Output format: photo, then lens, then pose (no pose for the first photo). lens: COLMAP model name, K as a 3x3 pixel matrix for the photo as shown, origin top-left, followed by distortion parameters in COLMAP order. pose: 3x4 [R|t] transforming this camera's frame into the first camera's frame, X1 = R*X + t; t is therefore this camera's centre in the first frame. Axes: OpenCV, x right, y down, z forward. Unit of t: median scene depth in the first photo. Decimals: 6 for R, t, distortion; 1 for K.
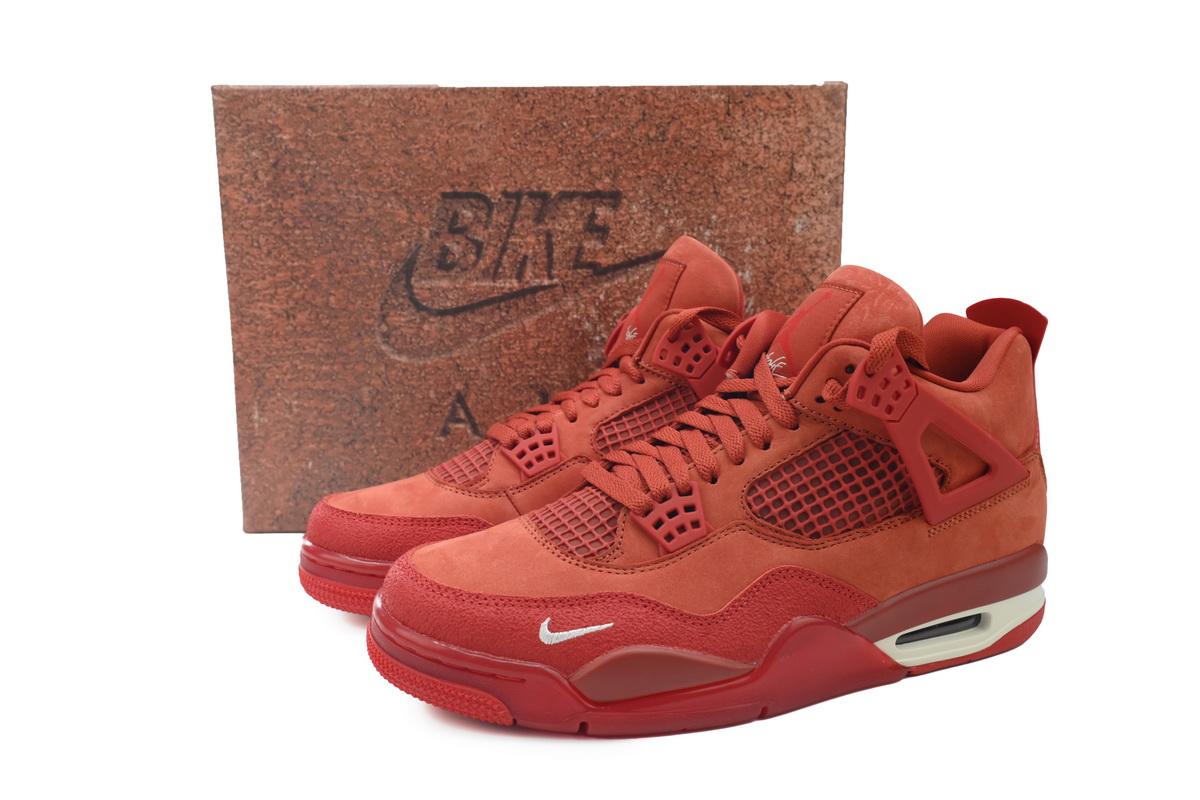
lens RADIAL K [[1090.3, 0, 596.8], [0, 1090.3, 403.6], [0, 0, 1]] dist [0.013266, 0.000000]
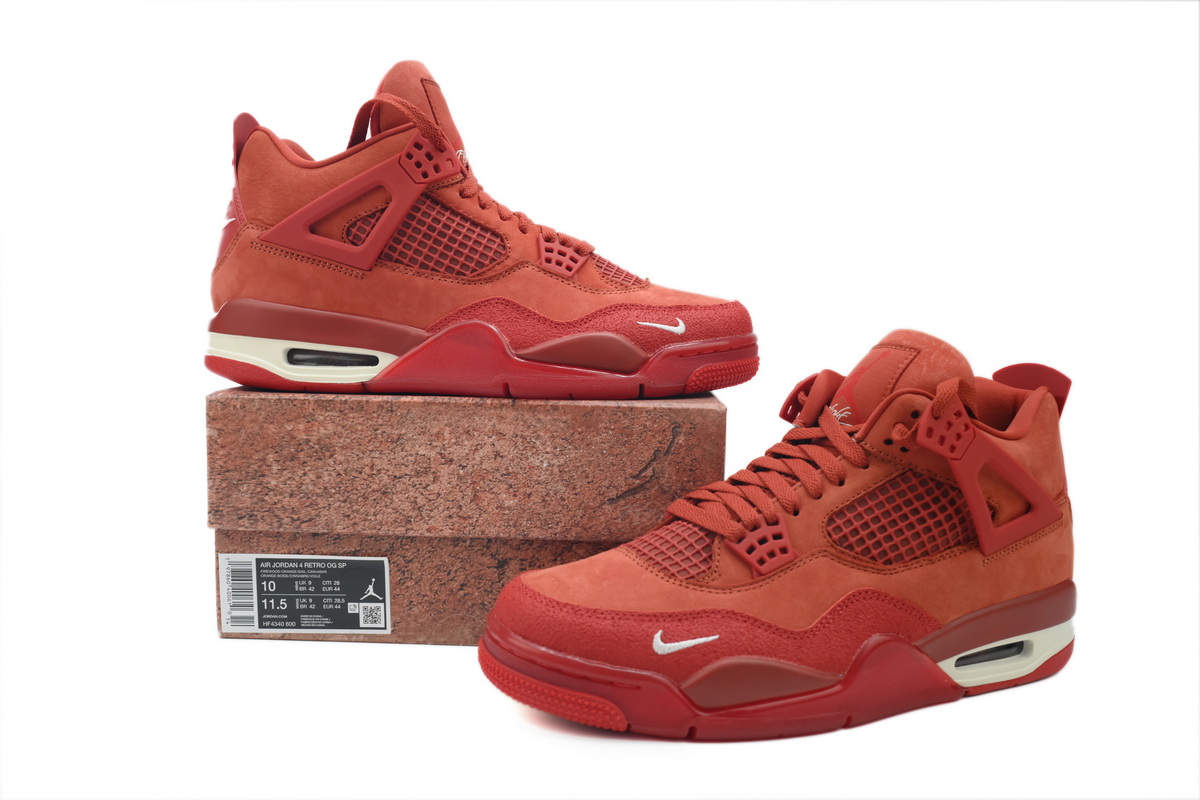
lens RADIAL K [[1090.3, 0, 597.5], [0, 1090.3, 403.4], [0, 0, 1]] dist [0.013266, 0.000000]
pose [[0.997938, 0.015874, 0.062198, -0.167681], [-0.009504, 0.994799, -0.101410, 0.074594], [-0.063485, 0.100610, 0.992898, -0.108541]]
